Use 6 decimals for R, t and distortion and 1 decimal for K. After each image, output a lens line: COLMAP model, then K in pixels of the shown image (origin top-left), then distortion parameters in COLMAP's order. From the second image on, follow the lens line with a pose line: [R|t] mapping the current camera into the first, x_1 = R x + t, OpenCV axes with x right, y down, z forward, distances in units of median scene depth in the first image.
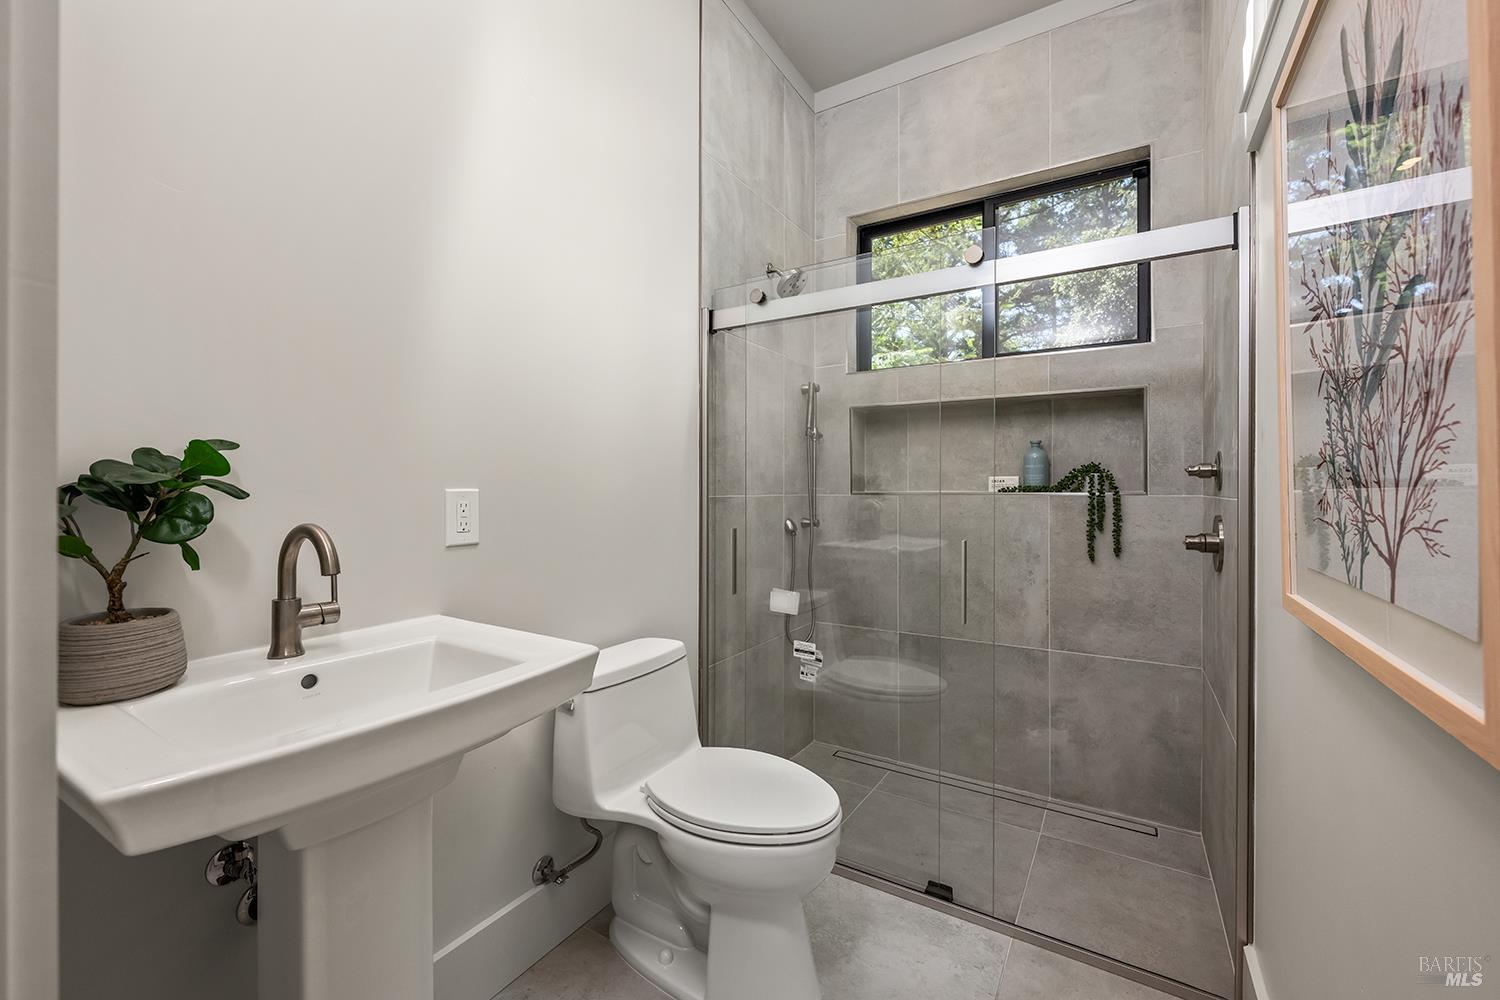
lens RADIAL K [[606.6, 0, 753.9], [0, 606.6, 485.3], [0, 0, 1]] dist [-0.001492, -0.000113]
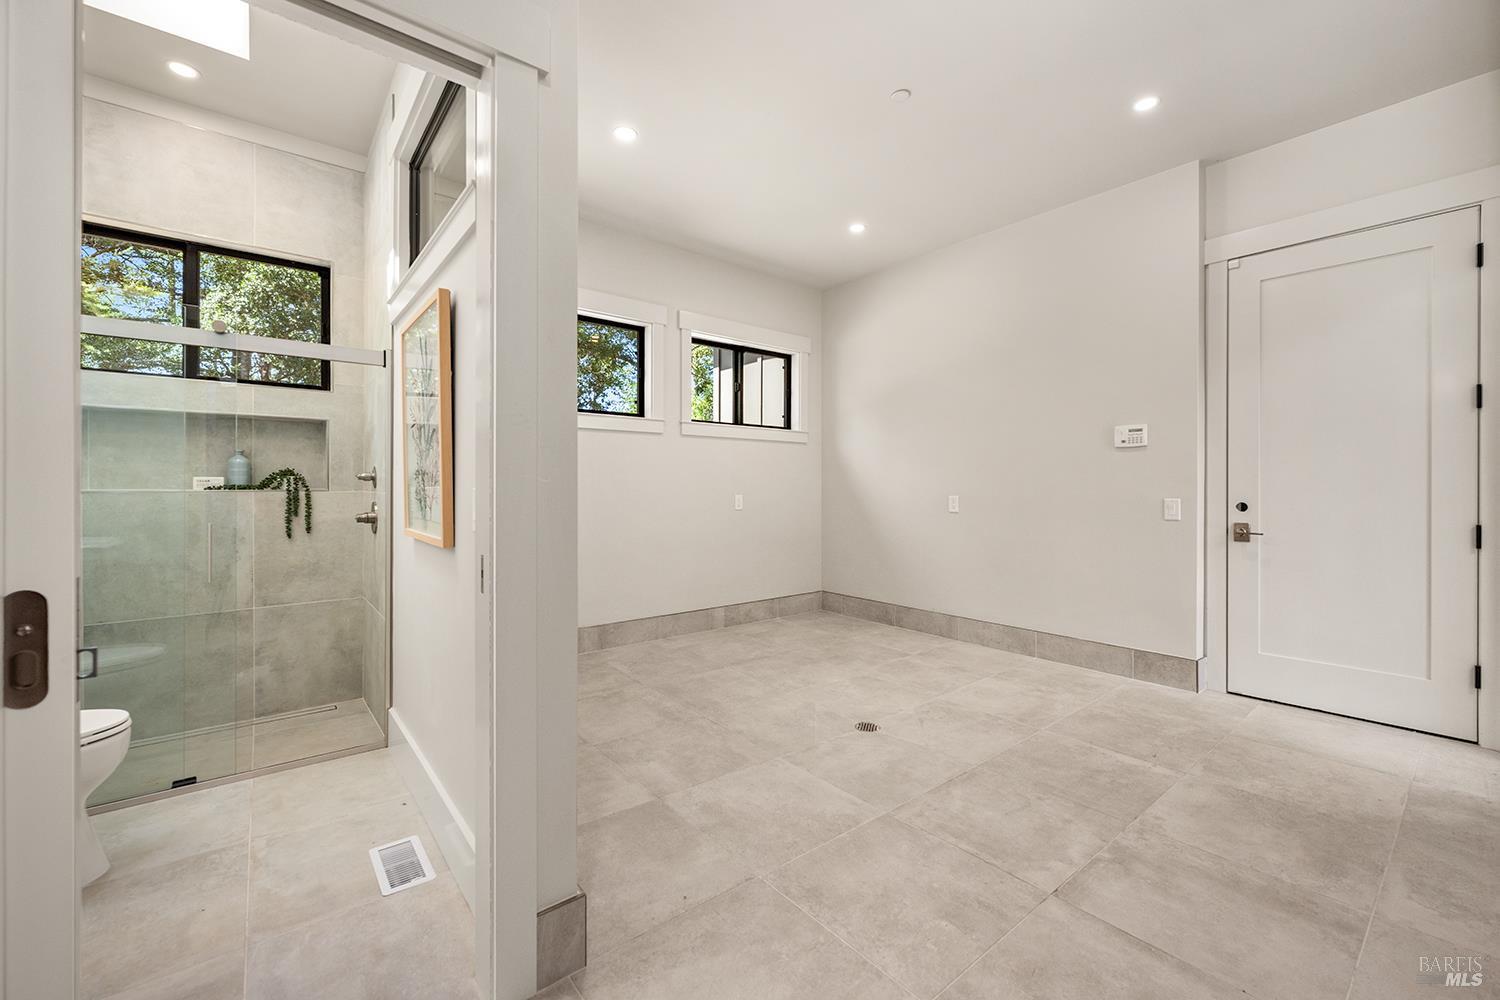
lens RADIAL K [[606.6, 0, 757.9], [0, 606.6, 488.5], [0, 0, 1]] dist [-0.001492, -0.000113]
pose [[0.328932, -0.006496, 0.944331, -0.421026], [-0.004015, 0.999958, 0.008277, -0.007042], [-0.944345, -0.006514, 0.328892, -0.502225]]
